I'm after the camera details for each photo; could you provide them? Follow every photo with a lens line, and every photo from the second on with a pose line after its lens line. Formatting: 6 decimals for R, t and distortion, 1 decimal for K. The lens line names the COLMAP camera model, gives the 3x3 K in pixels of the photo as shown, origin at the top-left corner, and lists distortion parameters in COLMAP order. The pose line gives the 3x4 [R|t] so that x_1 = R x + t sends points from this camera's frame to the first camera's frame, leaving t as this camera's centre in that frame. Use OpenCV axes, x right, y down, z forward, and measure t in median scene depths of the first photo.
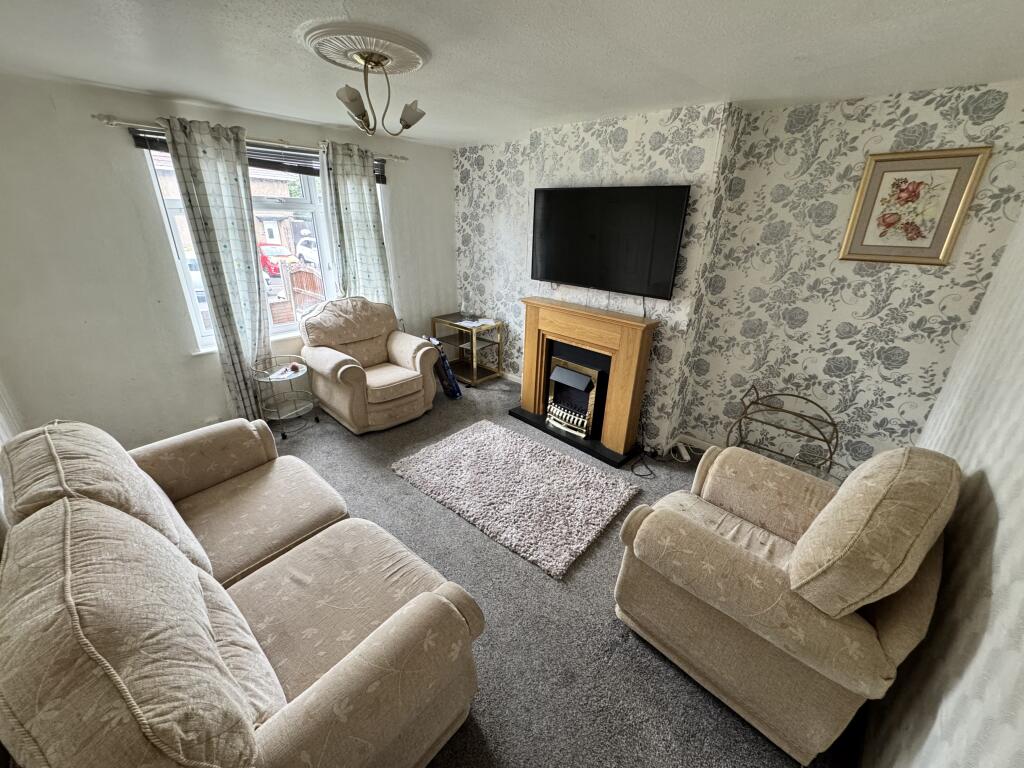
lens RADIAL K [[407.7, 0, 514.2], [0, 407.7, 382.4], [0, 0, 1]] dist [-0.000772, 0.000035]
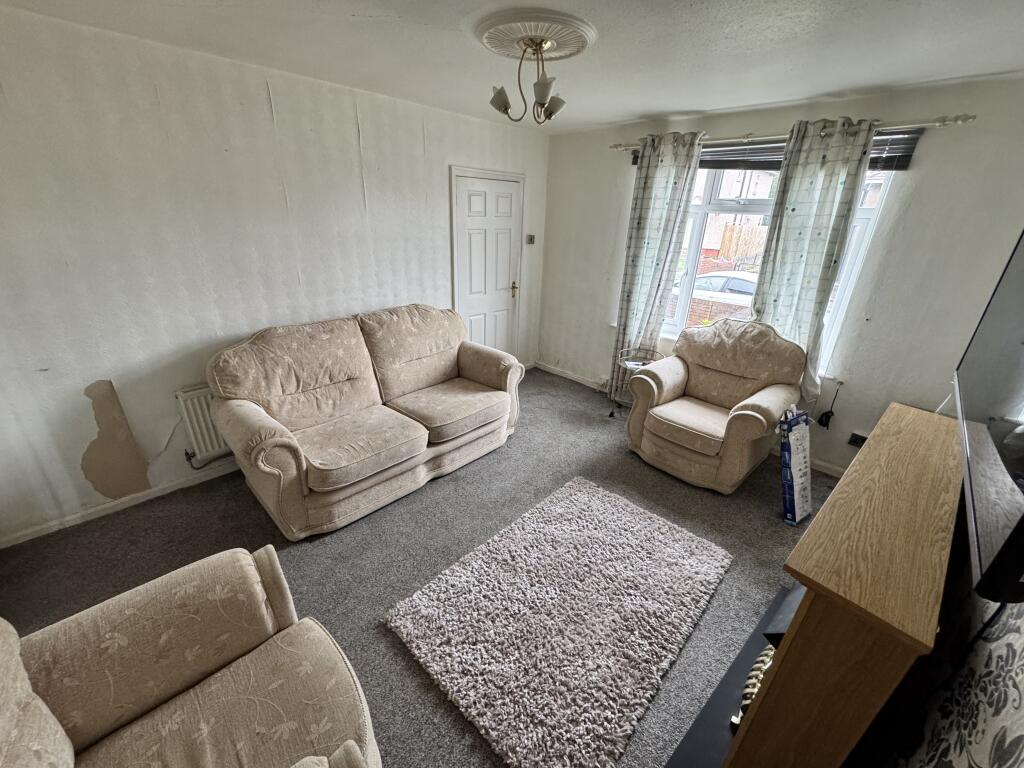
lens RADIAL K [[407.7, 0, 514.2], [0, 407.7, 382.4], [0, 0, 1]] dist [-0.000772, 0.000035]
pose [[-0.040303, 0.365842, -0.929804, 0.456327], [-0.409272, 0.842871, 0.349377, -0.225522], [0.911522, 0.394623, 0.115759, 0.610705]]
